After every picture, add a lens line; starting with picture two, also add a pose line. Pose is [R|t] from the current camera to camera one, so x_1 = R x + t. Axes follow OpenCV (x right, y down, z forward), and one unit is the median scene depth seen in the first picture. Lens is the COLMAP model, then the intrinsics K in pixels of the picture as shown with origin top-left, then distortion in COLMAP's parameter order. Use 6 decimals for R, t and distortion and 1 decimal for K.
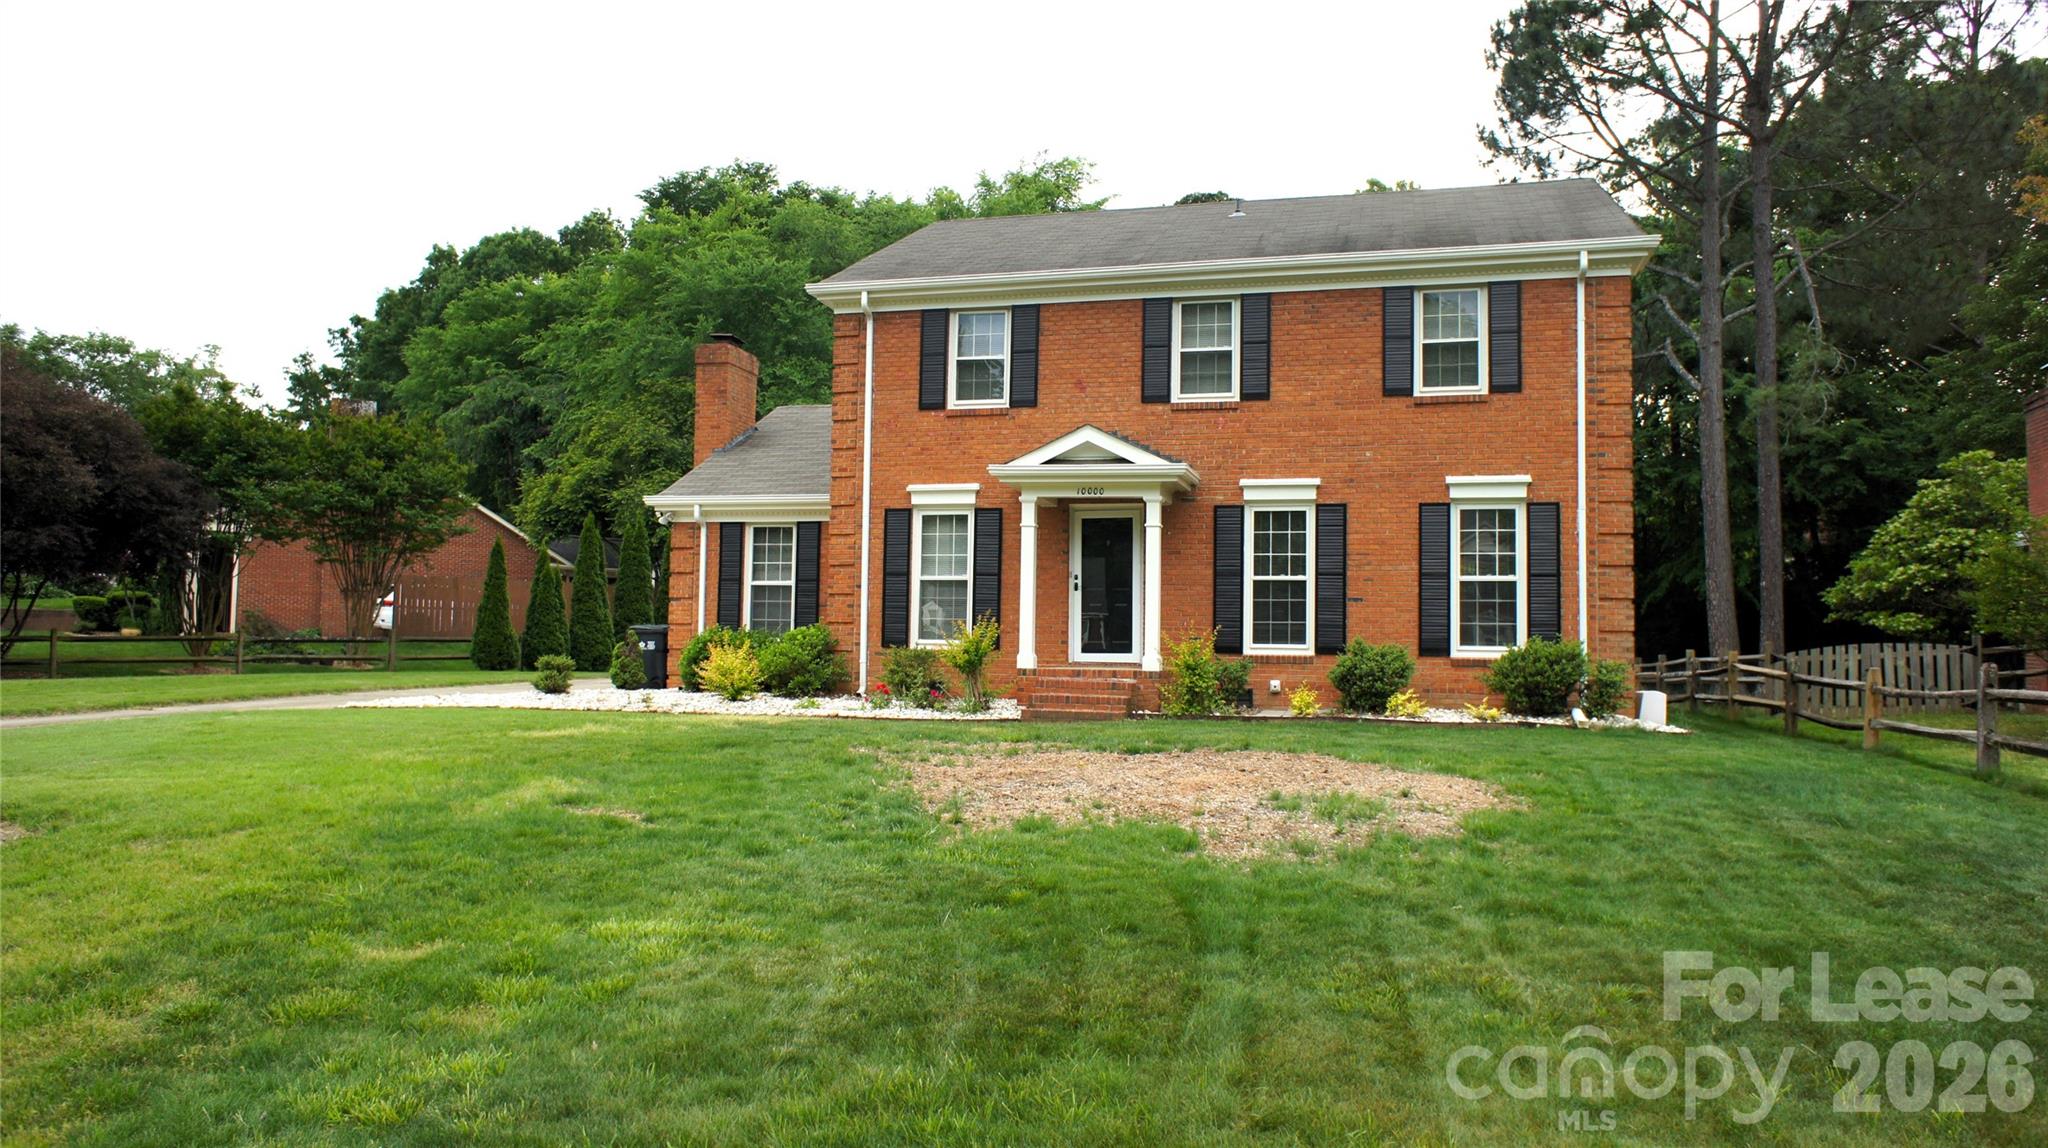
lens RADIAL K [[1392.6, 0, 1022.8], [0, 1392.6, 584.7], [0, 0, 1]] dist [-0.041630, 0.065841]
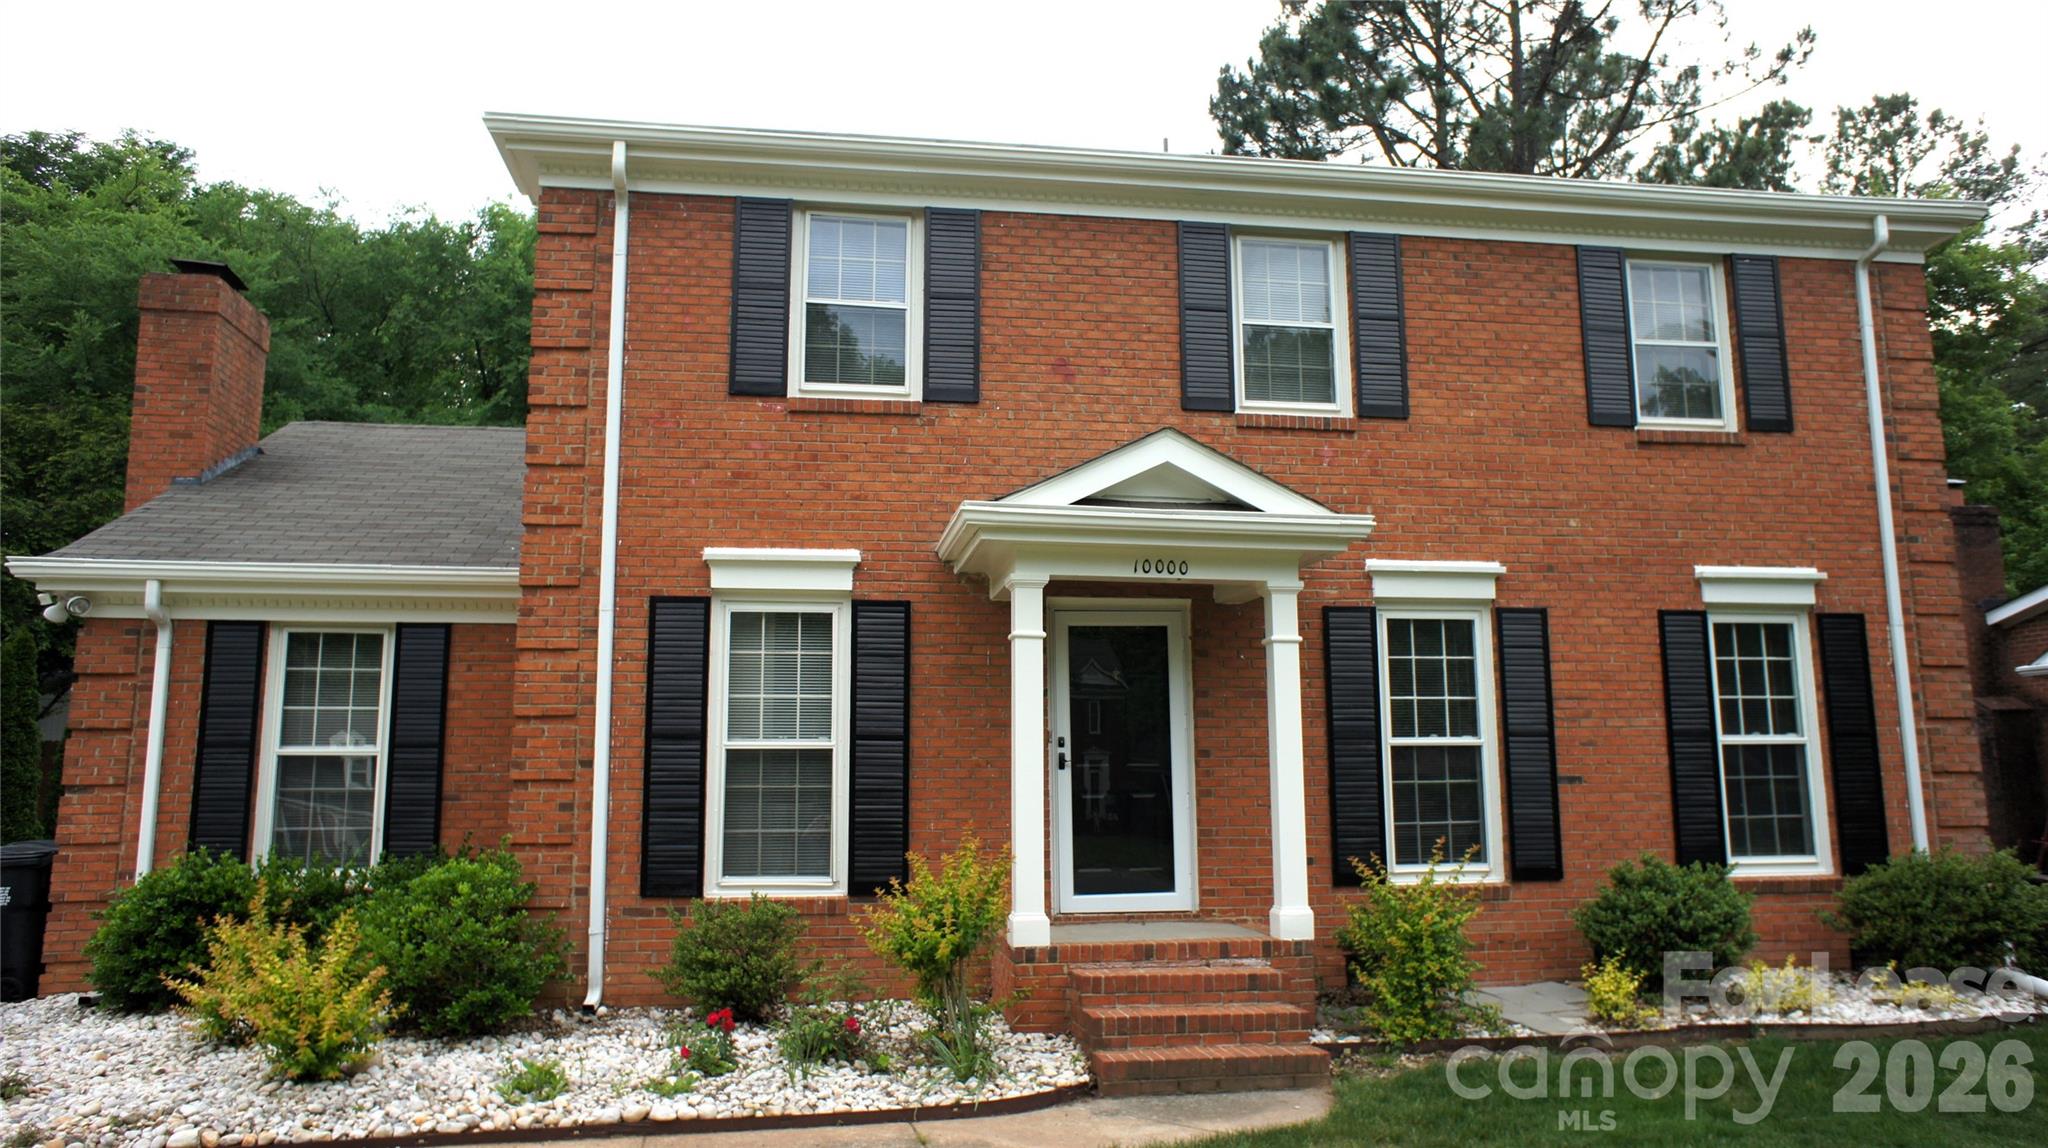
lens RADIAL K [[1392.6, 0, 1031.9], [0, 1392.6, 579.7], [0, 0, 1]] dist [-0.041630, 0.065841]
pose [[0.915355, 0.037644, 0.400884, -0.173040], [0.002634, 0.995039, -0.099452, -0.013442], [-0.402638, 0.092090, 0.910715, 0.532544]]
